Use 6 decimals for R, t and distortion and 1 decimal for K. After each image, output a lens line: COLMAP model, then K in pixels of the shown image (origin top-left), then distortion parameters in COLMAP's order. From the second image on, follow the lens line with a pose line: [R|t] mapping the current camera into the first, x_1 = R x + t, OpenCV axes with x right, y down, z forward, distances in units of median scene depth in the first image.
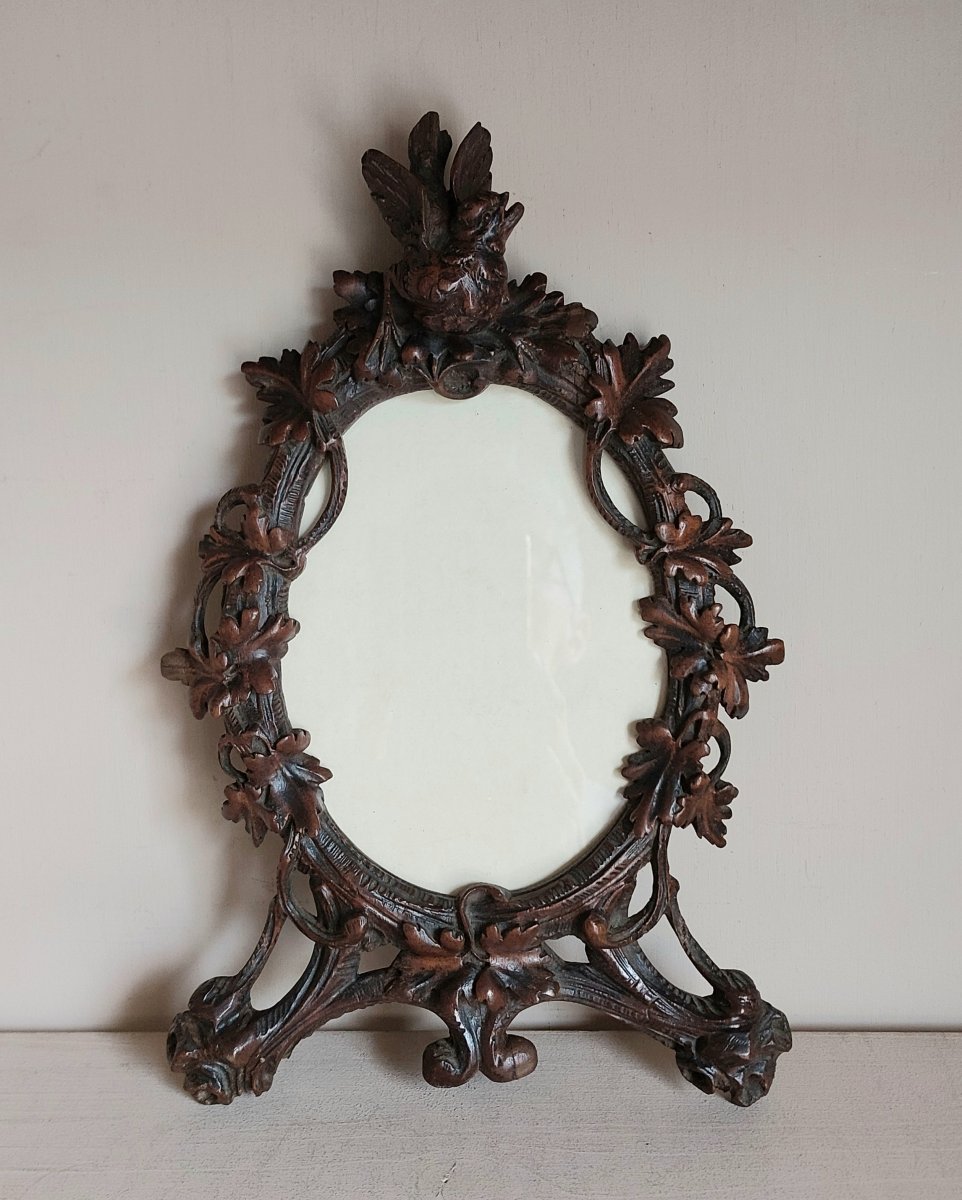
lens RADIAL K [[1253.6, 0, 471.1], [0, 1253.6, 611.6], [0, 0, 1]] dist [0.006573, 0.000000]
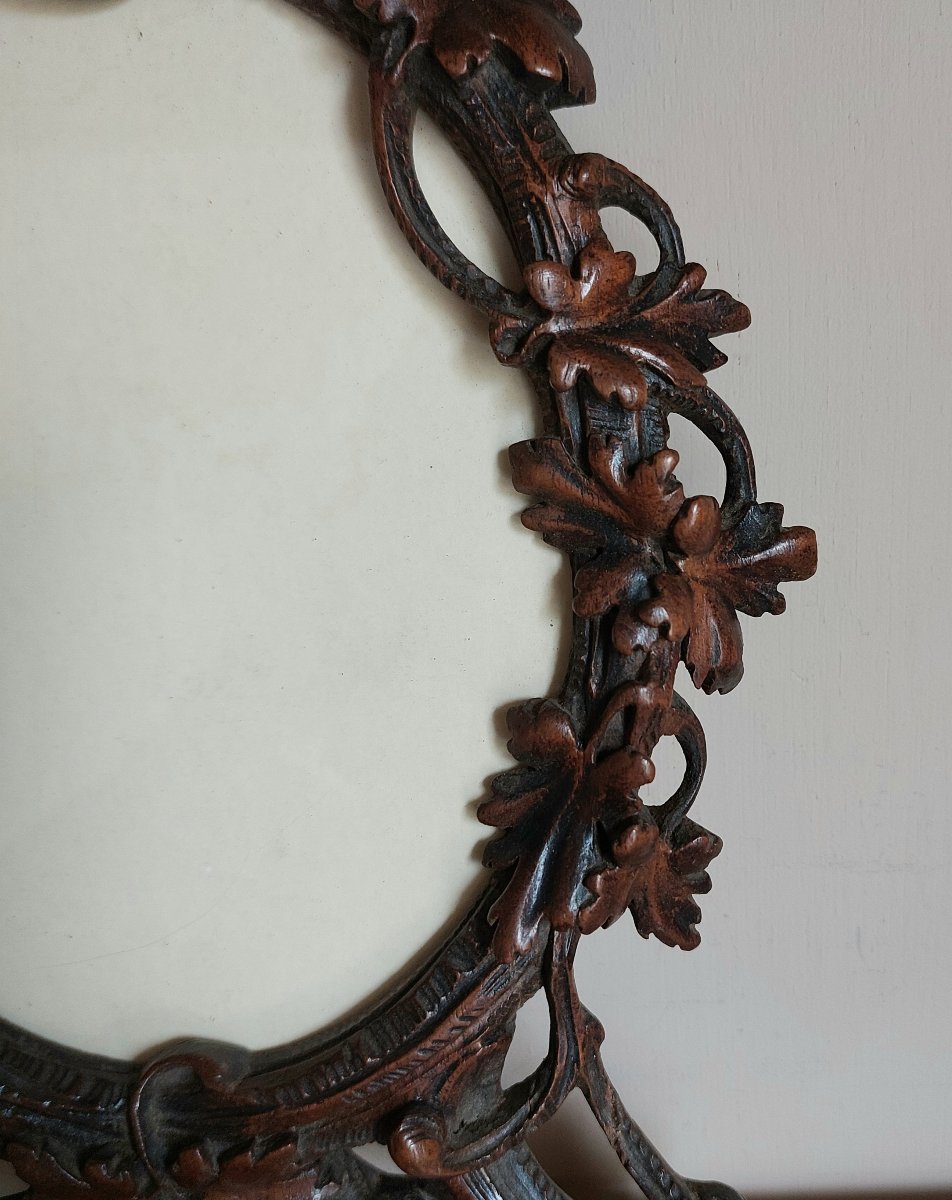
lens RADIAL K [[1355.5, 0, 540.9], [0, 1355.5, 612.7], [0, 0, 1]] dist [-0.006869, 0.000000]
pose [[0.999338, -0.013135, 0.033938, 0.130901], [0.010573, 0.997159, 0.074582, 0.014992], [-0.034821, -0.074174, 0.996637, 0.503876]]
